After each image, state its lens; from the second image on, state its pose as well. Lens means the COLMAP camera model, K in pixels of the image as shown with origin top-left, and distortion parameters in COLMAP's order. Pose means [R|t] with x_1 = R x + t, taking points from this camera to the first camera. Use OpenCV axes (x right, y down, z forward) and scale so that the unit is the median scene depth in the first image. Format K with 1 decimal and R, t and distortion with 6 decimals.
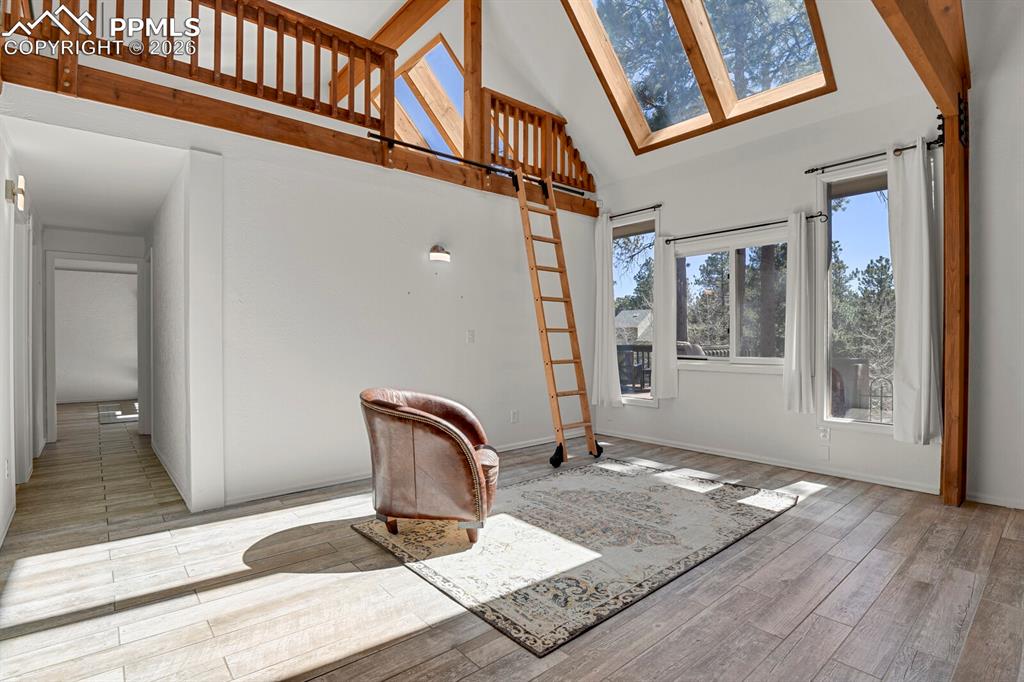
lens RADIAL K [[497.9, 0, 512.0], [0, 497.9, 341.0], [0, 0, 1]] dist [-0.031942, -0.001835]
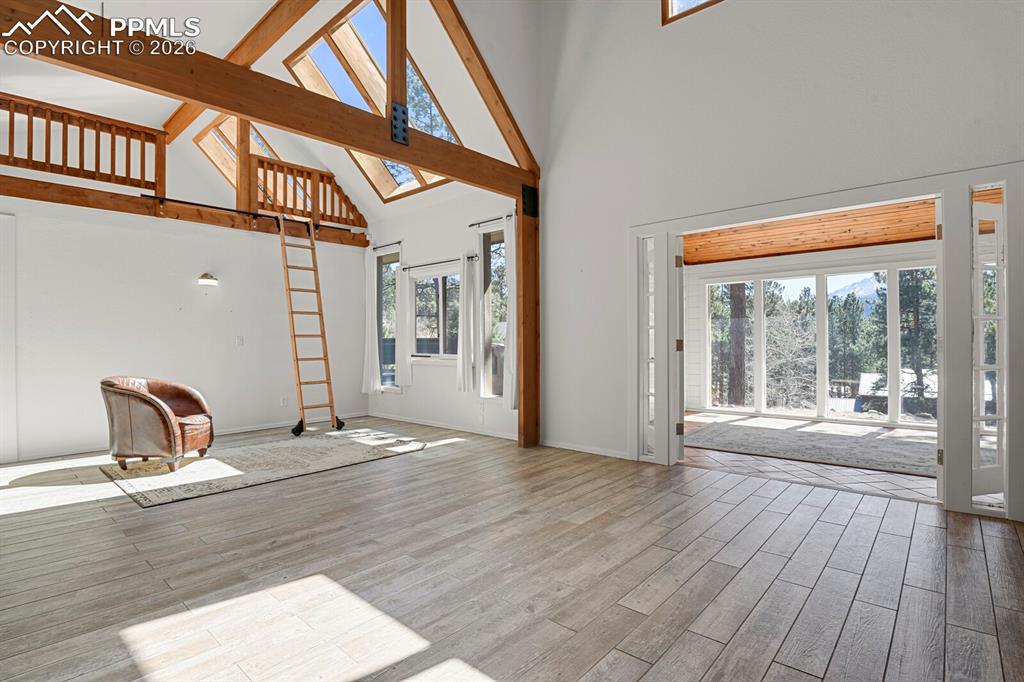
lens RADIAL K [[497.9, 0, 512.0], [0, 497.9, 341.0], [0, 0, 1]] dist [-0.031942, -0.001835]
pose [[0.990386, -0.005620, 0.138217, 0.524718], [0.006403, 0.999966, -0.005225, 0.002902], [-0.138183, 0.006060, 0.990388, -0.468724]]
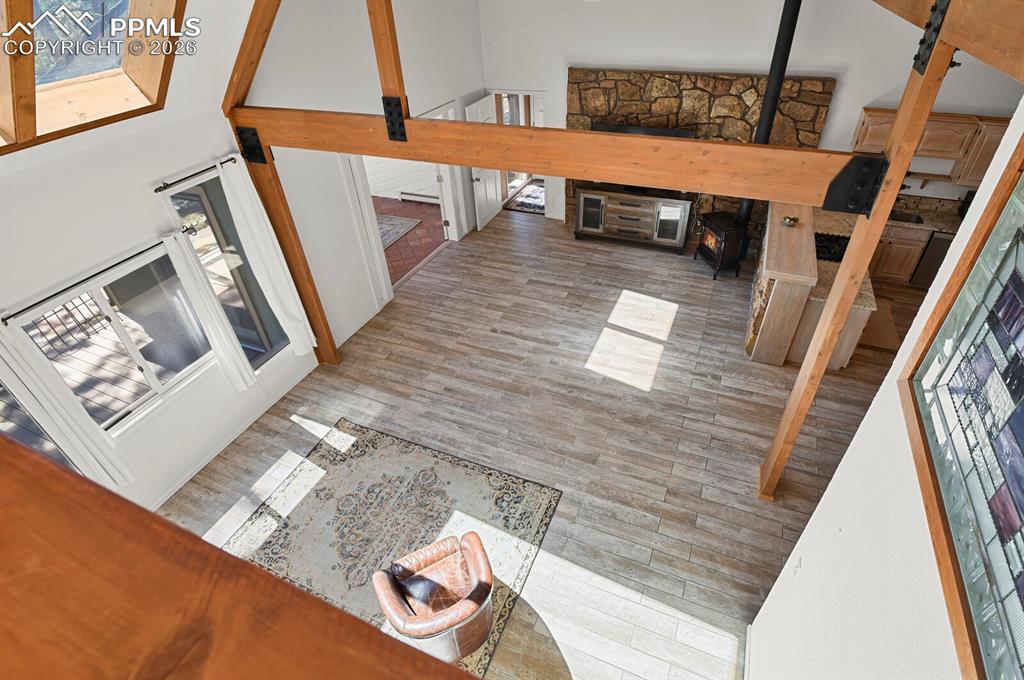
lens RADIAL K [[499.4, 0, 528.1], [0, 499.4, 335.9], [0, 0, 1]] dist [-0.034969, -0.000617]
pose [[-0.447200, -0.525043, 0.724115, -0.556302], [0.040148, 0.796979, 0.602671, -0.664166], [-0.893533, 0.298586, -0.335330, 0.759257]]
